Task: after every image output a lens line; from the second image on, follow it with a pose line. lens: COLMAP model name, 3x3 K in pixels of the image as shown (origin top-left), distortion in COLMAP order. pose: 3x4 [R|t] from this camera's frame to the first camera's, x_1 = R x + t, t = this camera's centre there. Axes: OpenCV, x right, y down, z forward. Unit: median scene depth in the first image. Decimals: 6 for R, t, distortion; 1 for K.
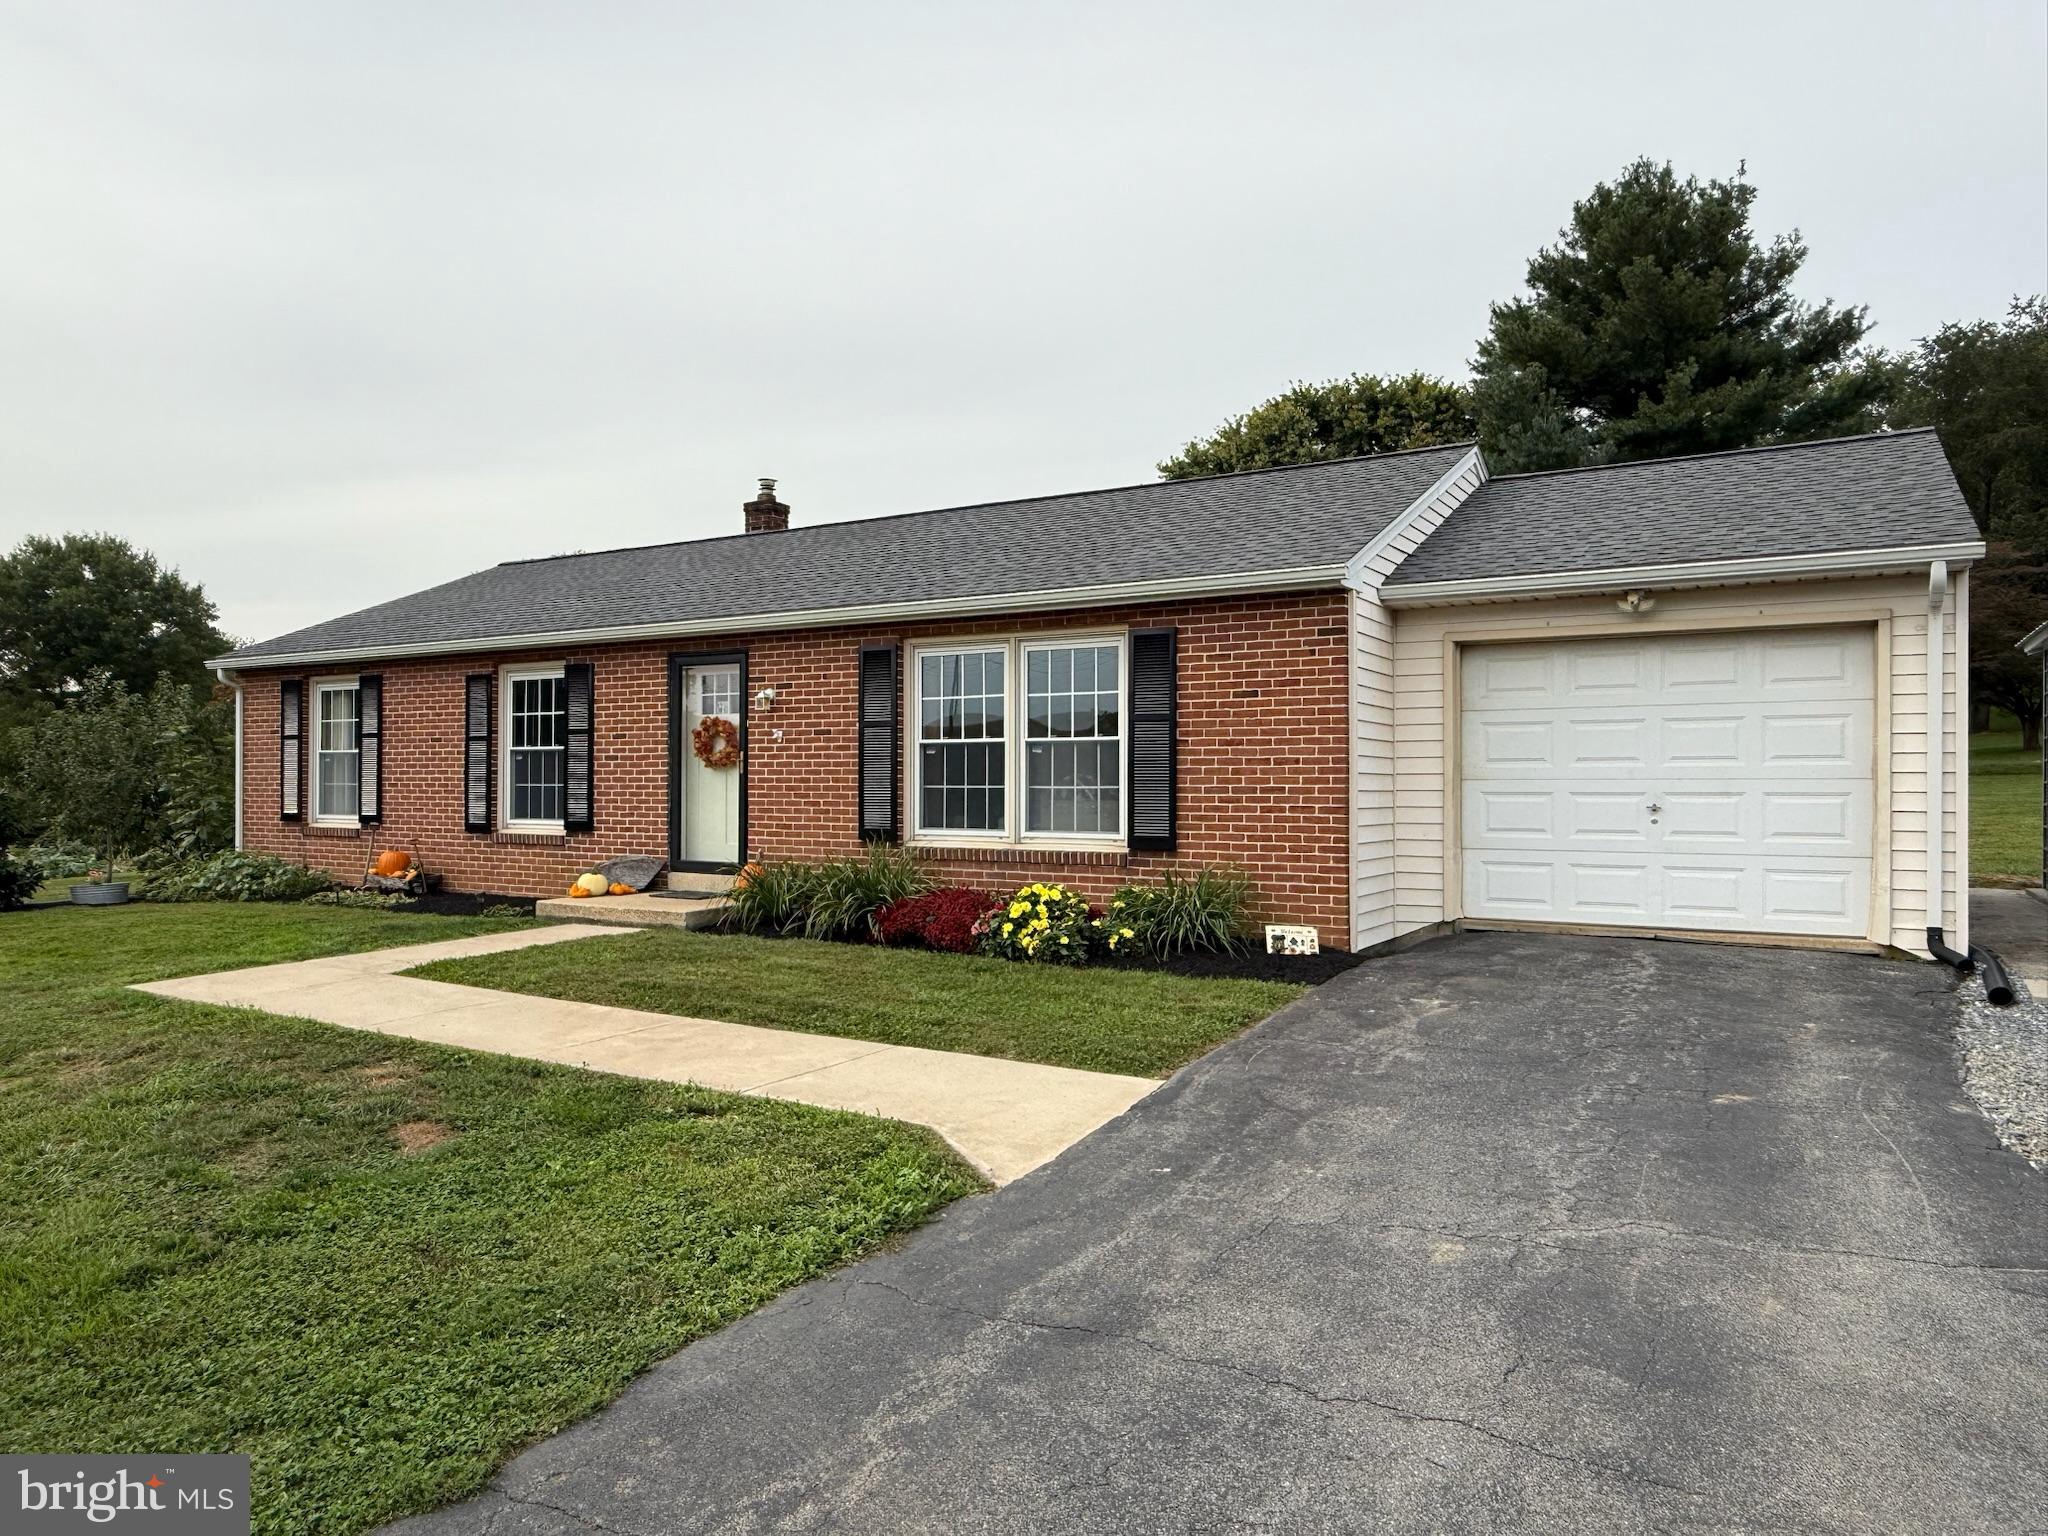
lens RADIAL K [[1386.0, 0, 1024.0], [0, 1386.0, 768.0], [0, 0, 1]] dist [-0.000228, 0.000338]
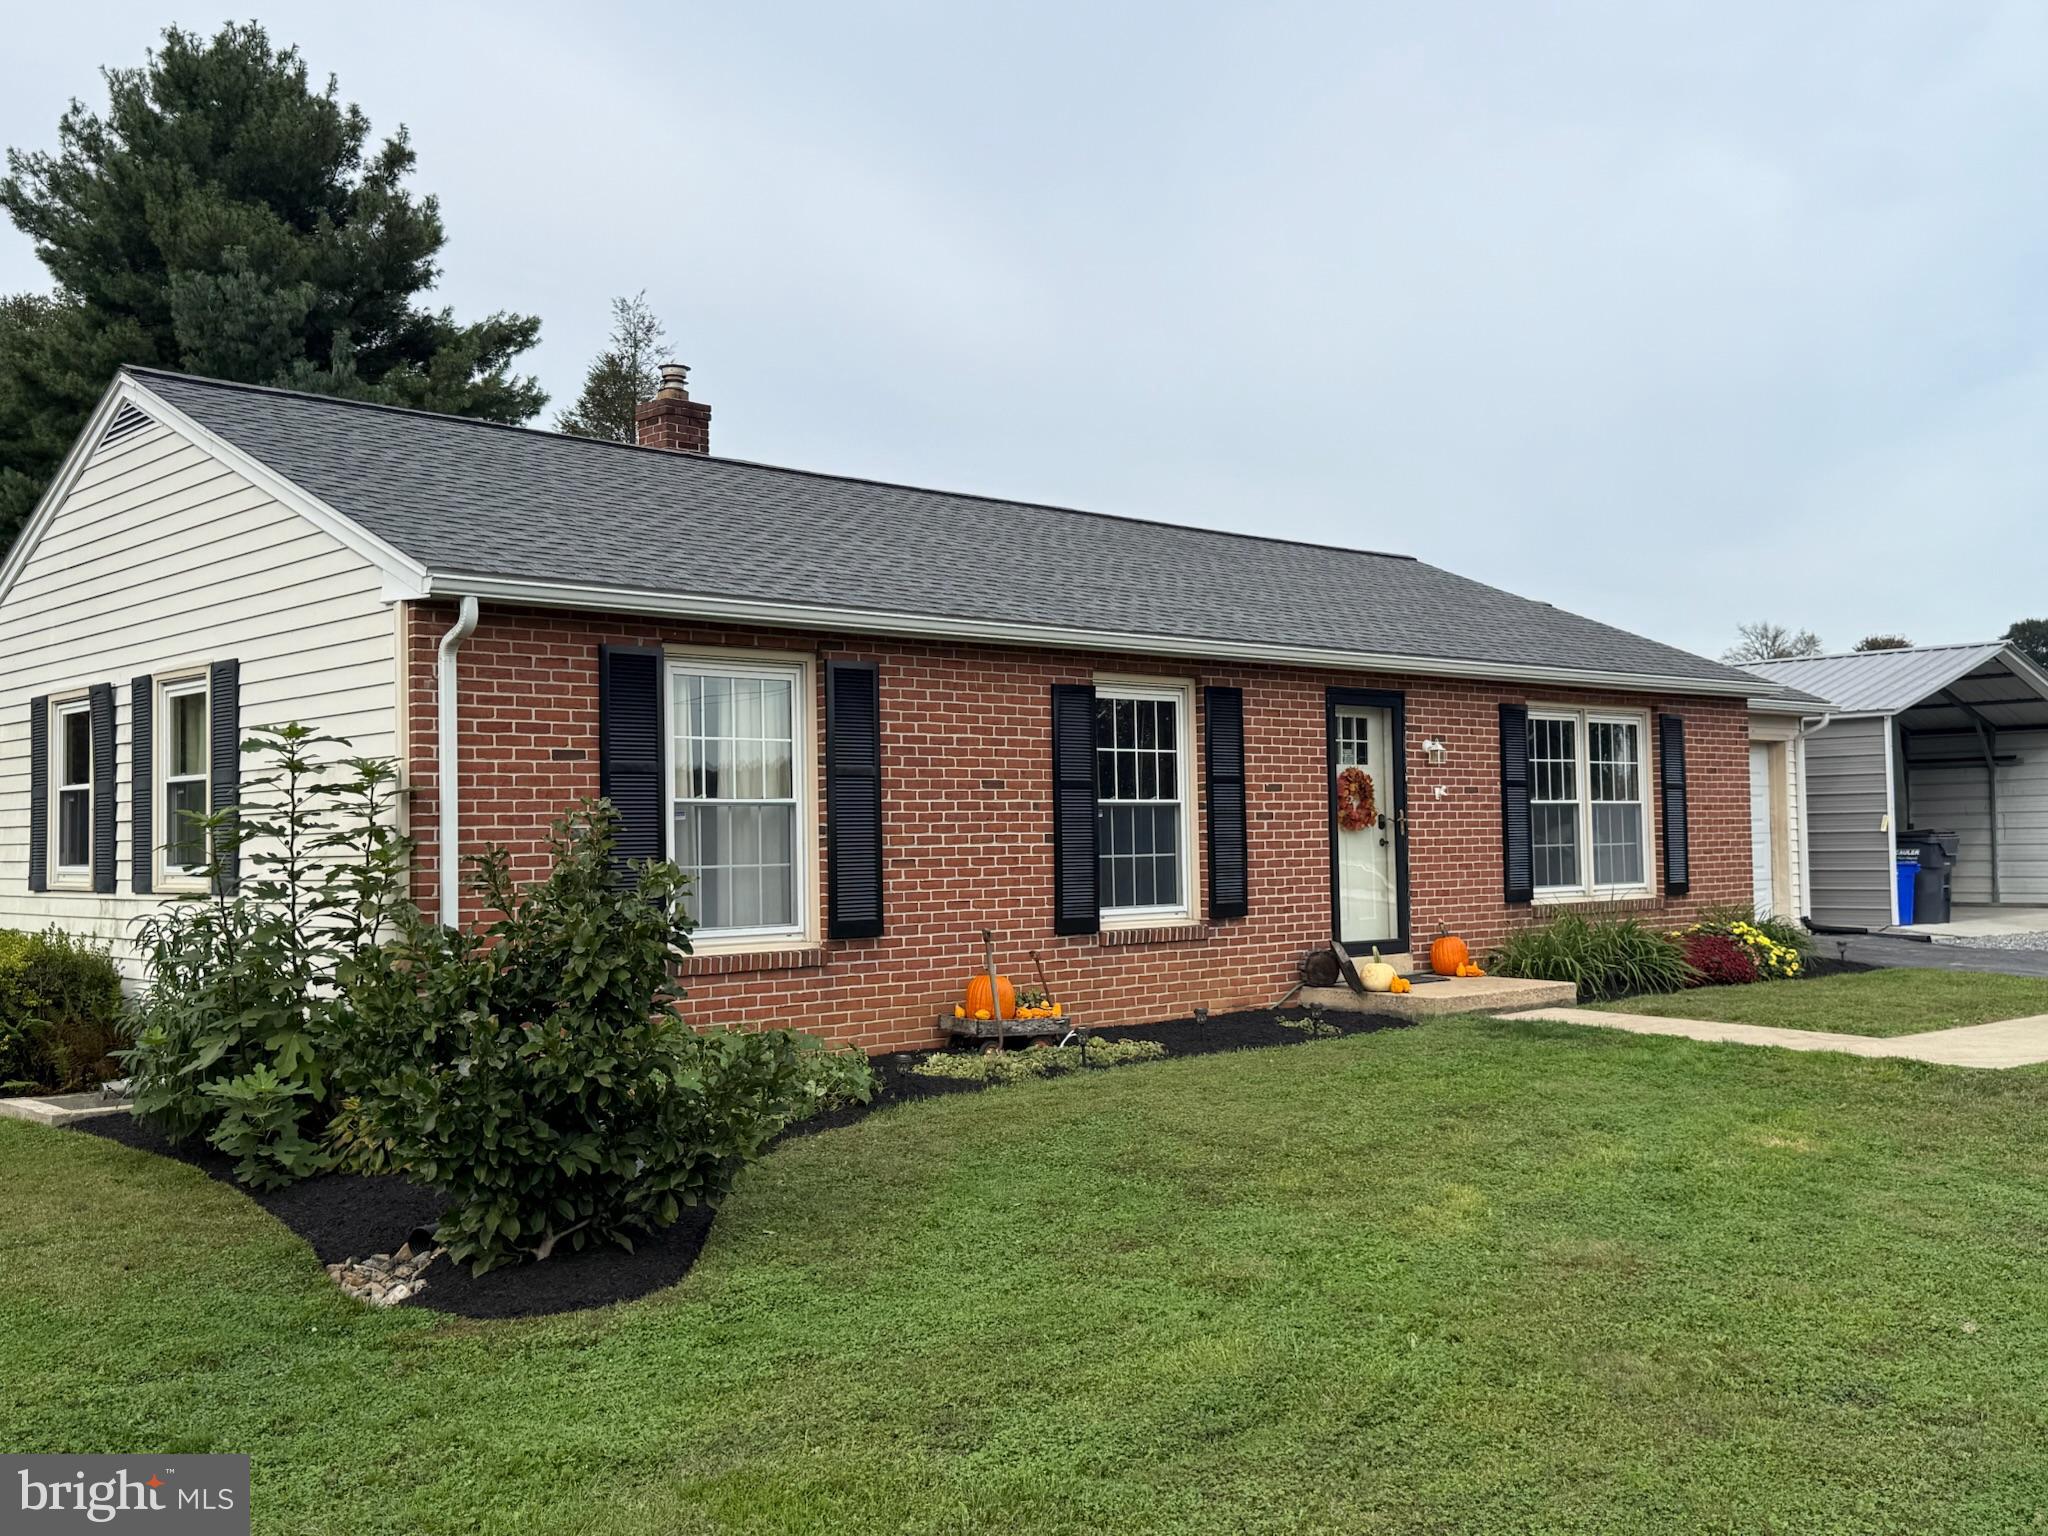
lens RADIAL K [[1895.6, 0, 1024.0], [0, 1895.6, 768.0], [0, 0, 1]] dist [0.191275, -0.368884]
pose [[0.272071, 0.021918, 0.962028, -1.347702], [-0.001489, 0.999749, -0.022356, -0.010364], [-0.962276, 0.004650, 0.272035, 0.855352]]
